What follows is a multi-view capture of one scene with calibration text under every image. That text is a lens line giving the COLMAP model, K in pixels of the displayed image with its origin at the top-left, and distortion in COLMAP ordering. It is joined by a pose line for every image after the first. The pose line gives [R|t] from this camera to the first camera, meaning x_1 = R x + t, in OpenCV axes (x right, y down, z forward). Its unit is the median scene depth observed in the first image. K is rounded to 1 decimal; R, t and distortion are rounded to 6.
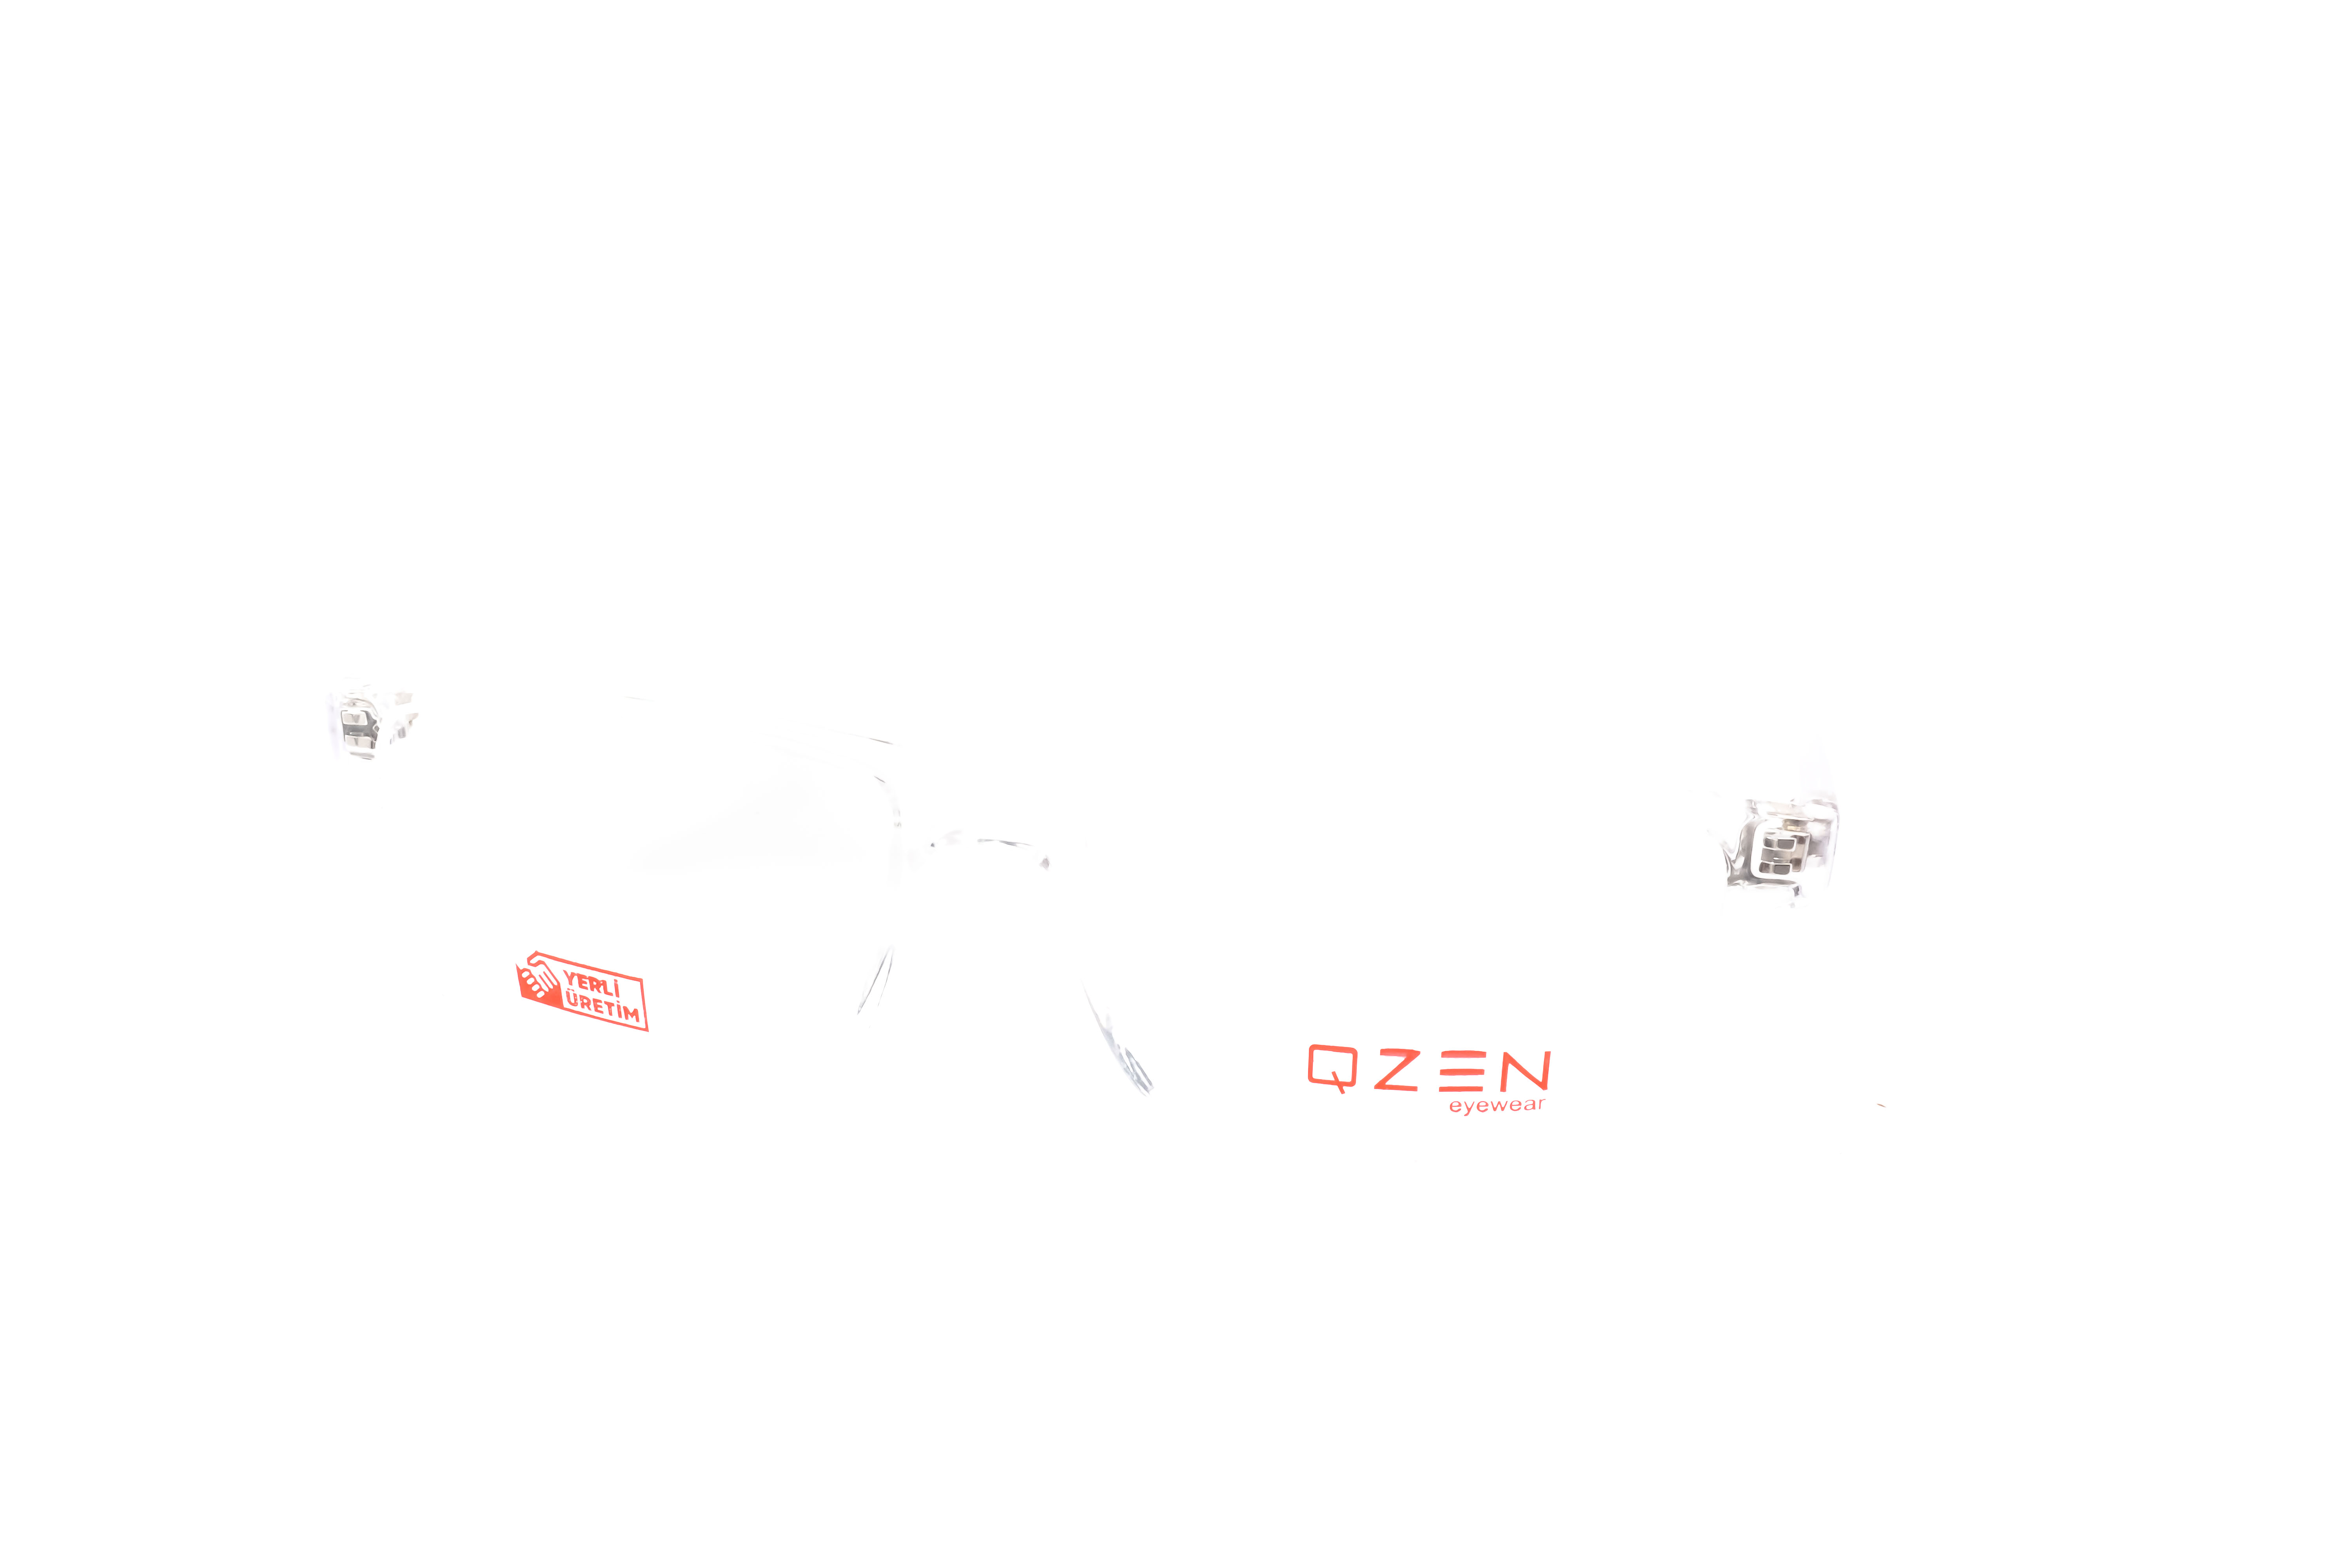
lens RADIAL K [[2851.1, 0, 1176.0], [0, 2851.1, 784.0], [0, 0, 1]] dist [-0.081714, 0.024254]
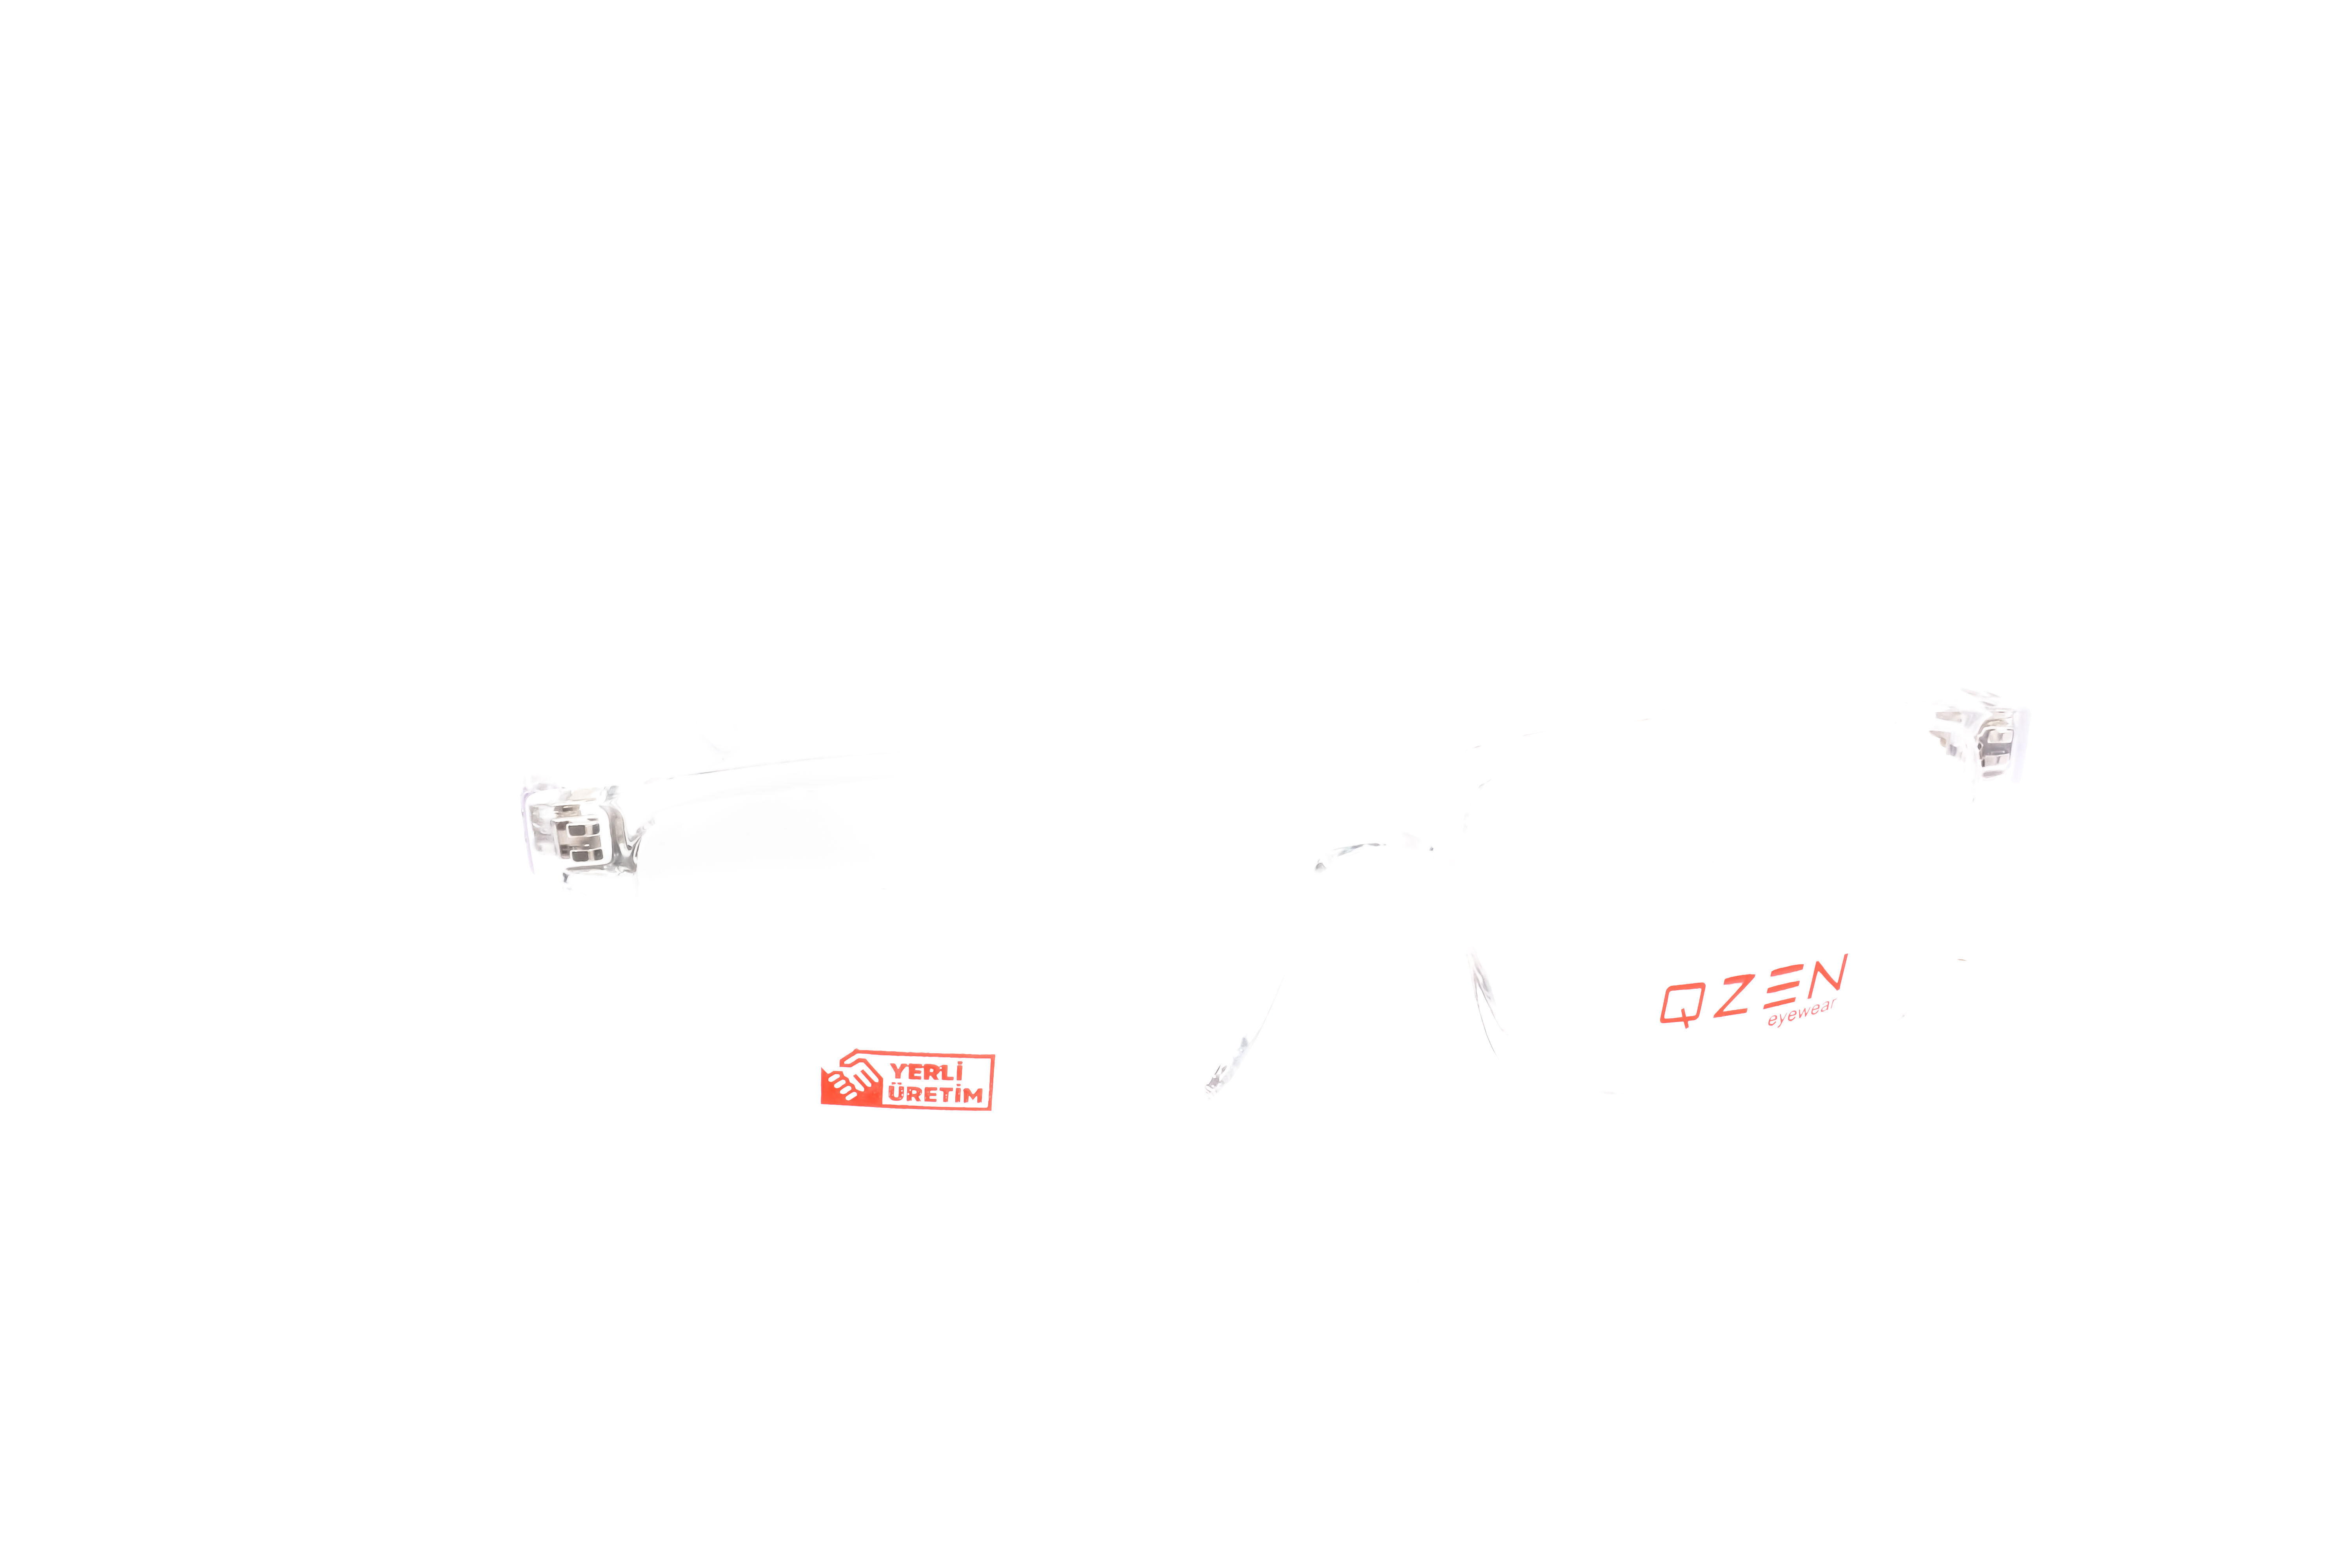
lens RADIAL K [[2851.1, 0, 1176.0], [0, 2851.1, 784.0], [0, 0, 1]] dist [-0.081714, 0.024254]
pose [[0.869126, -0.144016, 0.473159, -0.565017], [0.140816, 0.989127, 0.042403, -0.050418], [-0.474122, 0.029775, 0.879956, 0.146735]]
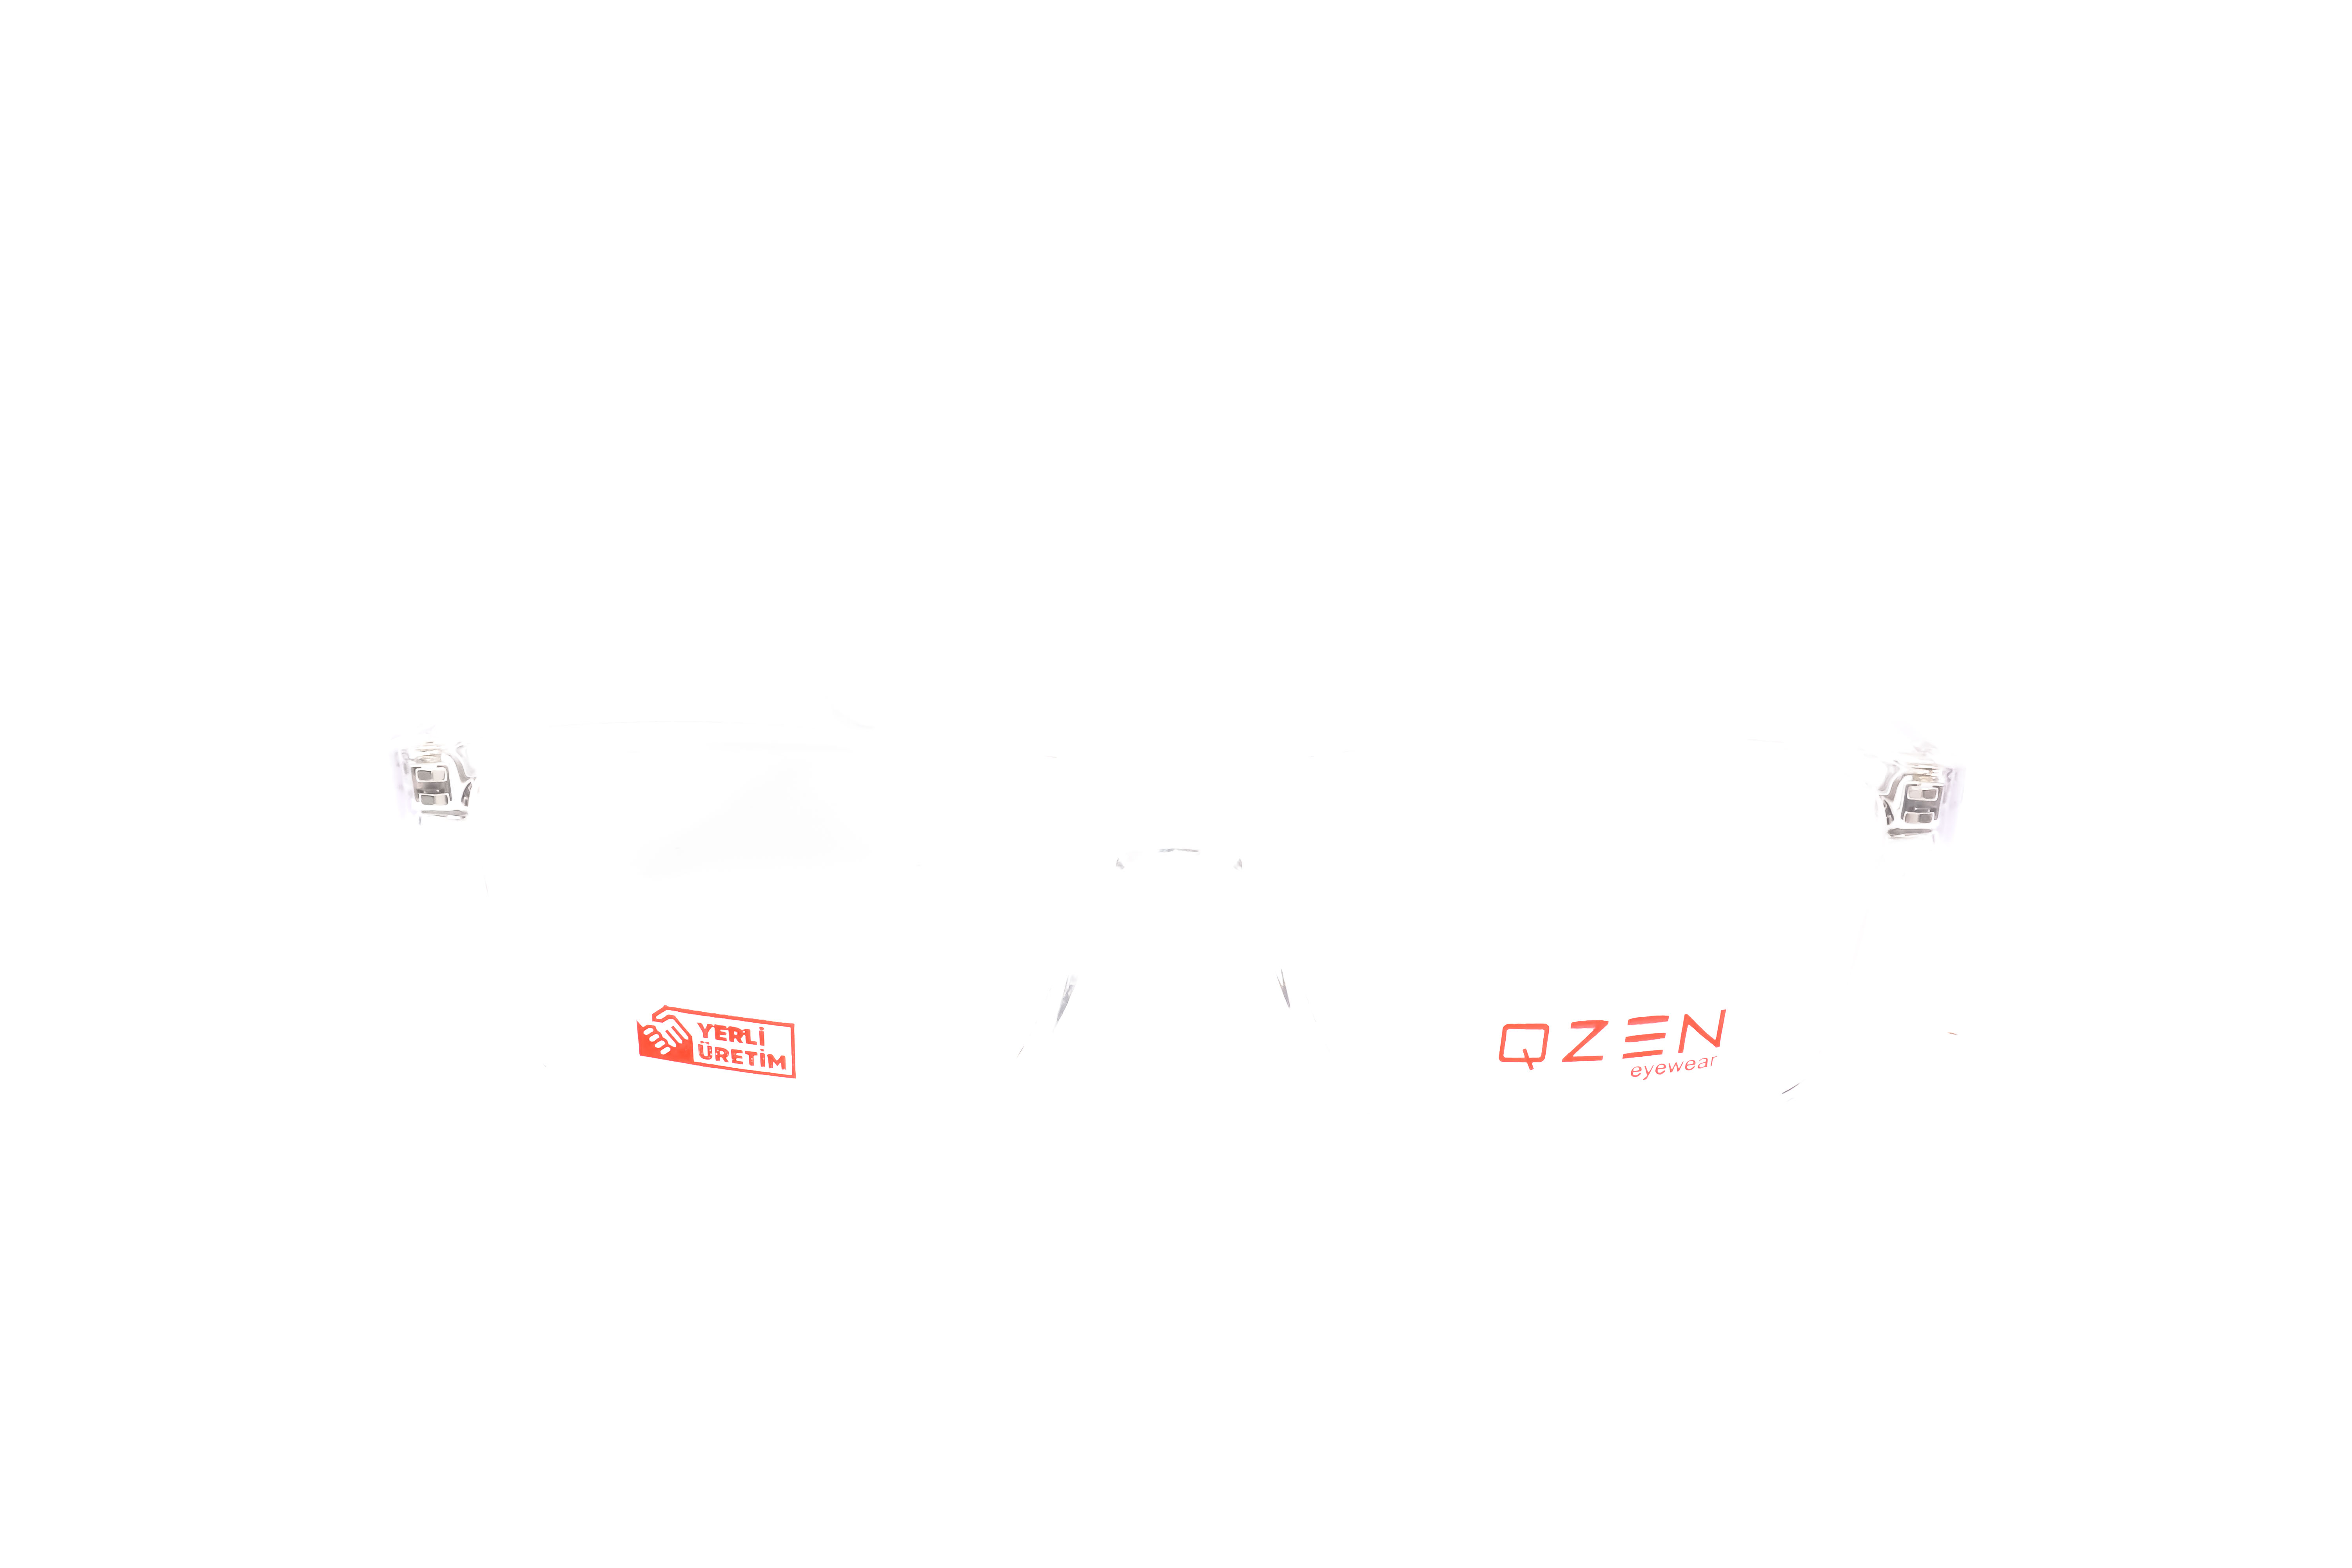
lens RADIAL K [[2851.1, 0, 1176.0], [0, 2851.1, 784.0], [0, 0, 1]] dist [-0.081714, 0.024254]
pose [[0.967698, -0.072039, 0.241603, -0.288880], [0.072124, 0.997359, 0.008506, -0.010954], [-0.241577, 0.009194, 0.970338, 0.036315]]
